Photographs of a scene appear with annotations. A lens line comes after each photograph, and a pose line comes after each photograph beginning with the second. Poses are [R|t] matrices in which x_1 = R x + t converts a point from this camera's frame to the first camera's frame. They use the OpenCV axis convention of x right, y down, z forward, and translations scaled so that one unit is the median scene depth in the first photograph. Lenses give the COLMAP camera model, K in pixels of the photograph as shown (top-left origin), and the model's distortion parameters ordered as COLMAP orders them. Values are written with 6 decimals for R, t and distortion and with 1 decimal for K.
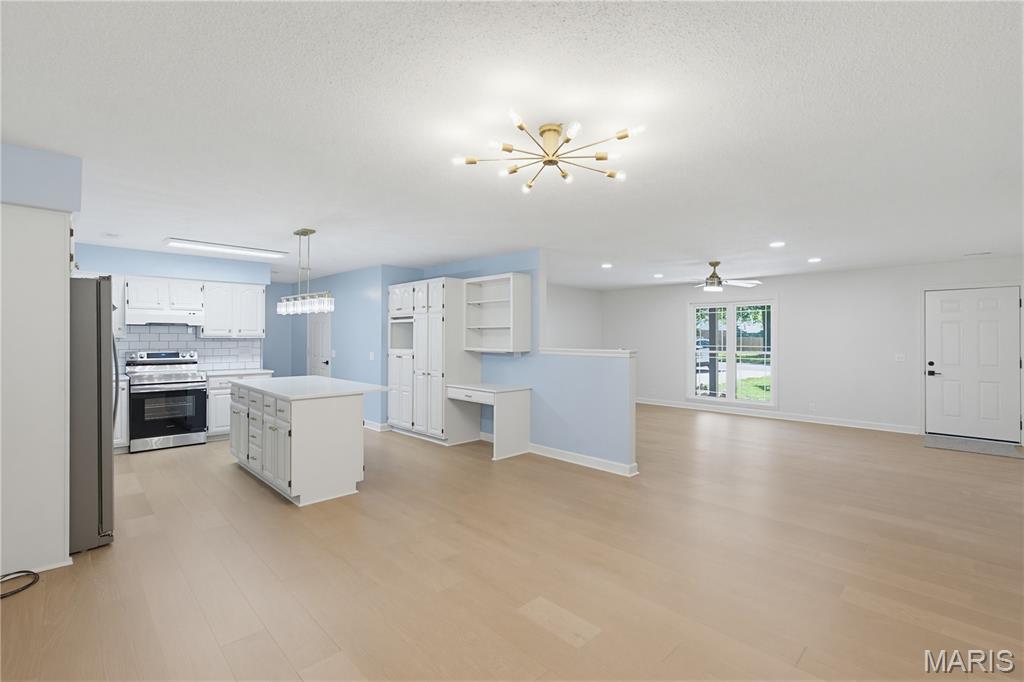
lens RADIAL K [[473.2, 0, 514.4], [0, 473.2, 336.8], [0, 0, 1]] dist [0.001081, 0.000281]
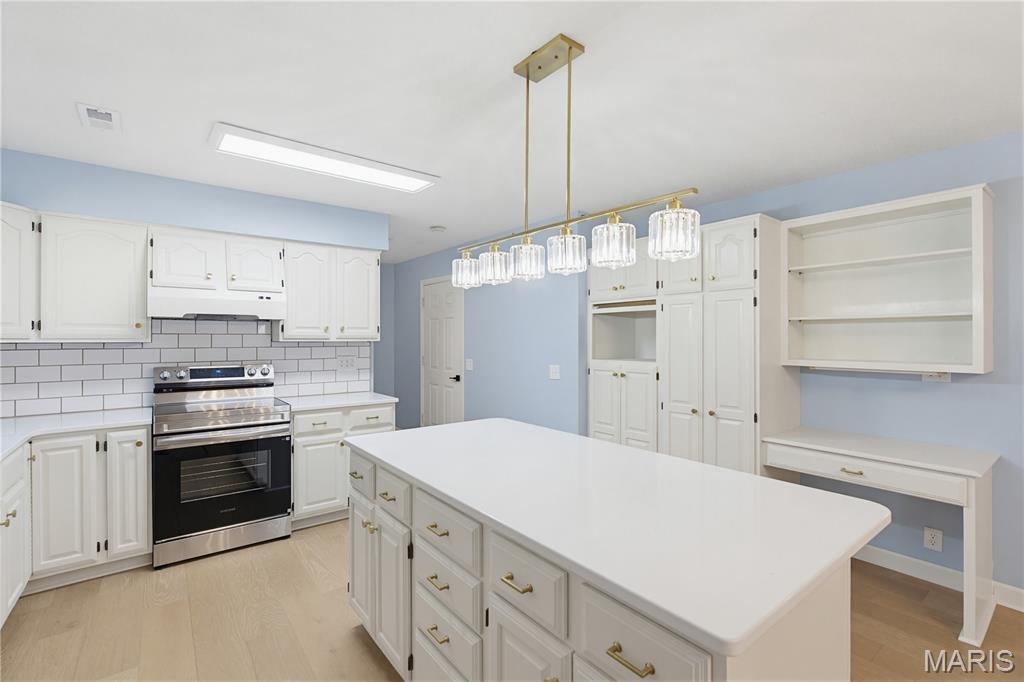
lens RADIAL K [[466.1, 0, 511.0], [0, 466.1, 338.4], [0, 0, 1]] dist [-0.001995, 0.000444]
pose [[0.994079, -0.003293, -0.108612, -0.329000], [0.003435, 0.999993, 0.001128, -0.001188], [0.108608, -0.001494, 0.994084, 0.479381]]
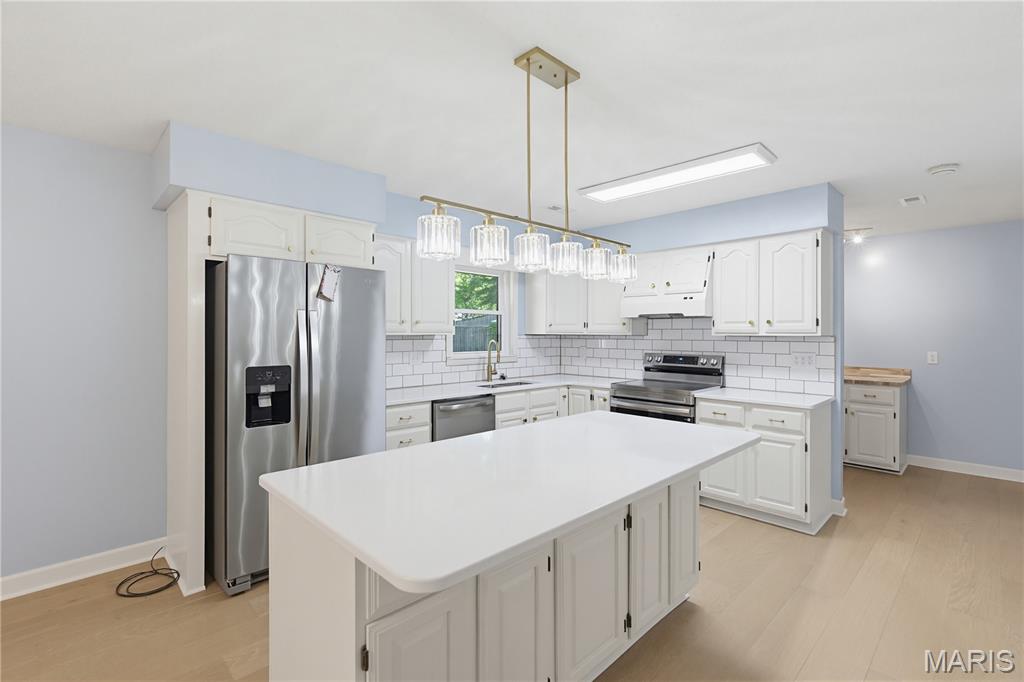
lens RADIAL K [[468.7, 0, 512.9], [0, 468.7, 331.1], [0, 0, 1]] dist [-0.000221, 0.000184]
pose [[-0.001726, -0.006904, -0.999975, -0.038745], [-0.001618, 0.999975, -0.006901, 0.001327], [0.999997, 0.001606, -0.001737, 0.739246]]
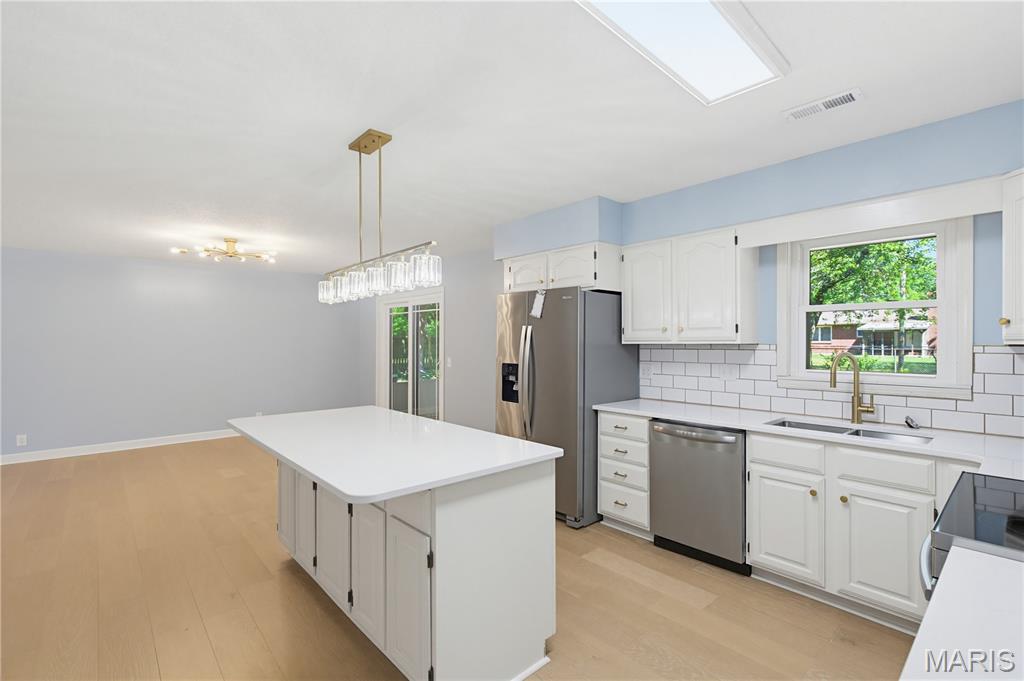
lens RADIAL K [[456.0, 0, 512.0], [0, 456.0, 340.5], [0, 0, 1]] dist [0.003181, 0.000353]
pose [[-0.999718, -0.005755, 0.023052, -0.462994], [-0.005864, 0.999972, -0.004688, 0.002190], [-0.023025, -0.004822, -0.999723, 1.132714]]
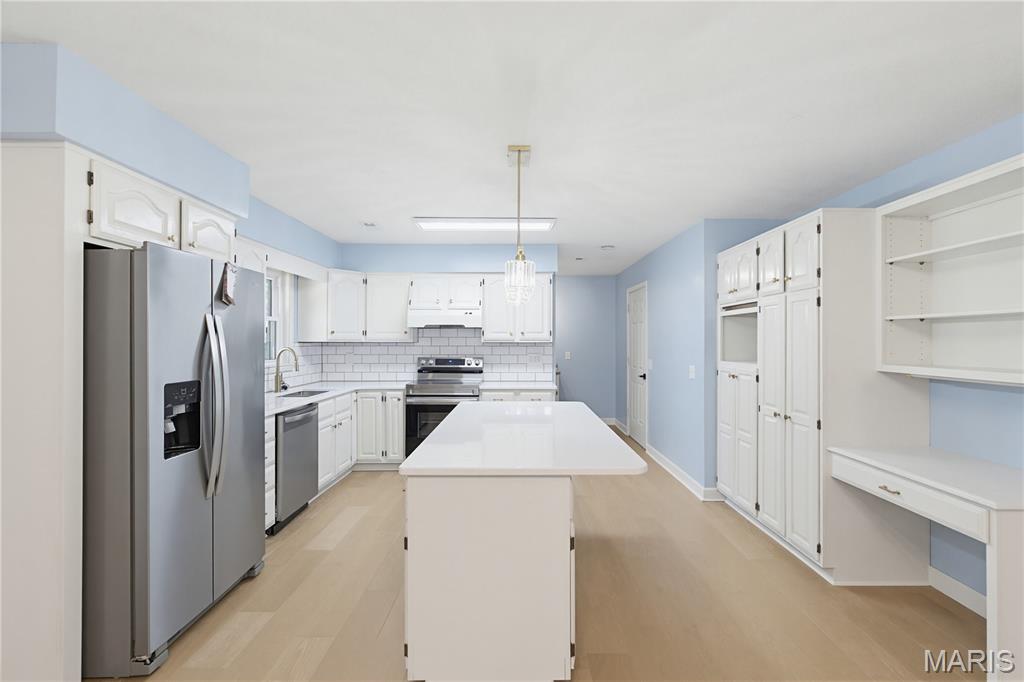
lens RADIAL K [[473.2, 0, 514.4], [0, 473.2, 336.8], [0, 0, 1]] dist [0.001081, 0.000281]
pose [[0.713354, -0.007321, -0.700766, -0.038729], [0.001296, 0.999958, -0.009127, 0.000408], [0.700803, 0.005603, 0.713333, 0.449018]]
